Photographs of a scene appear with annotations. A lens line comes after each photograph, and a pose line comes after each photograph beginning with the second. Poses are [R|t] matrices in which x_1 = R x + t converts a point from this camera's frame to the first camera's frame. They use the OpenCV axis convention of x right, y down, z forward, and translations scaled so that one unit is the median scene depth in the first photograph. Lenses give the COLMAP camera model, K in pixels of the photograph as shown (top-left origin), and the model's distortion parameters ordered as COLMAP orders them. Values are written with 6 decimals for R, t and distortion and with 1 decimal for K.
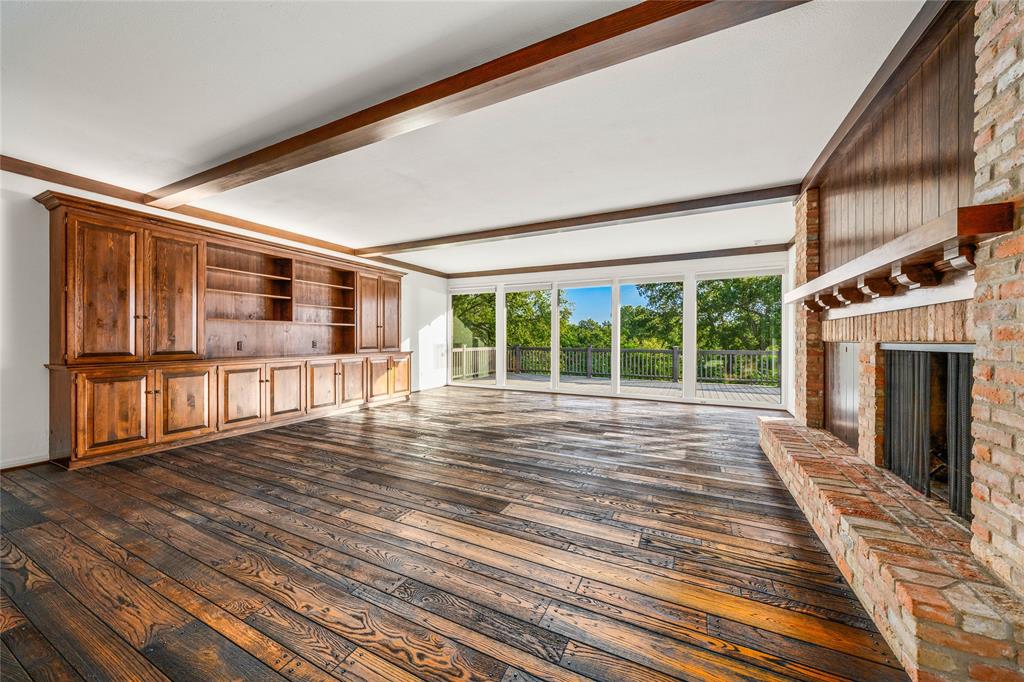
lens RADIAL K [[371.5, 0, 510.2], [0, 371.5, 345.5], [0, 0, 1]] dist [0.001427, 0.000220]
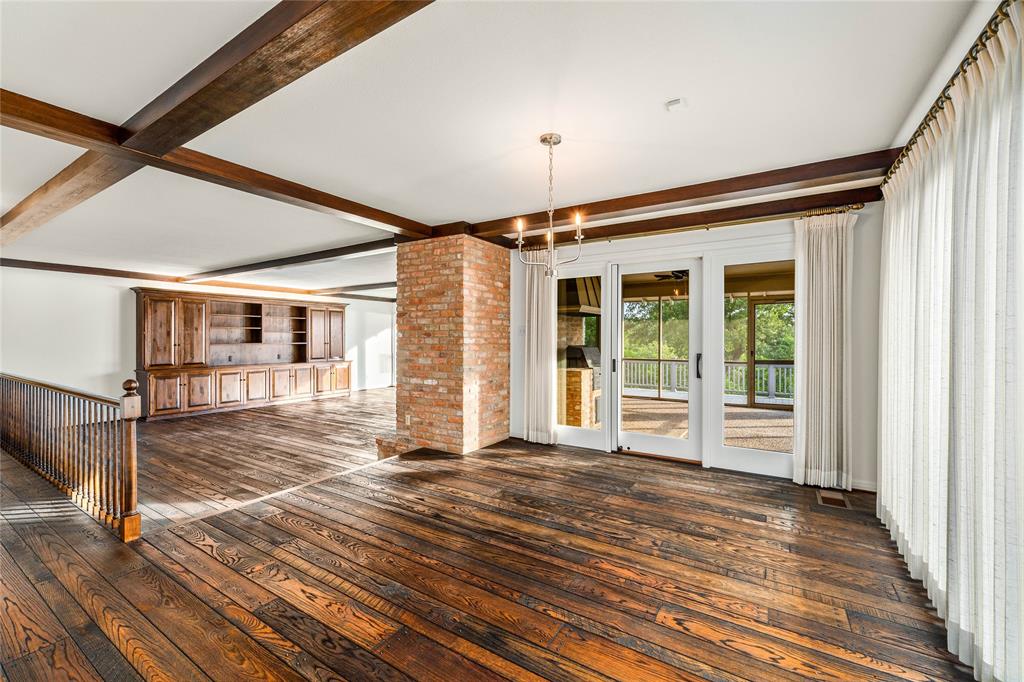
lens RADIAL K [[421.5, 0, 510.5], [0, 421.5, 343.9], [0, 0, 1]] dist [-0.001388, -0.000460]
pose [[0.995069, -0.009798, -0.098697, 0.747231], [0.008804, 0.999906, -0.010497, -0.037281], [0.098790, 0.009576, 0.995062, -0.794435]]
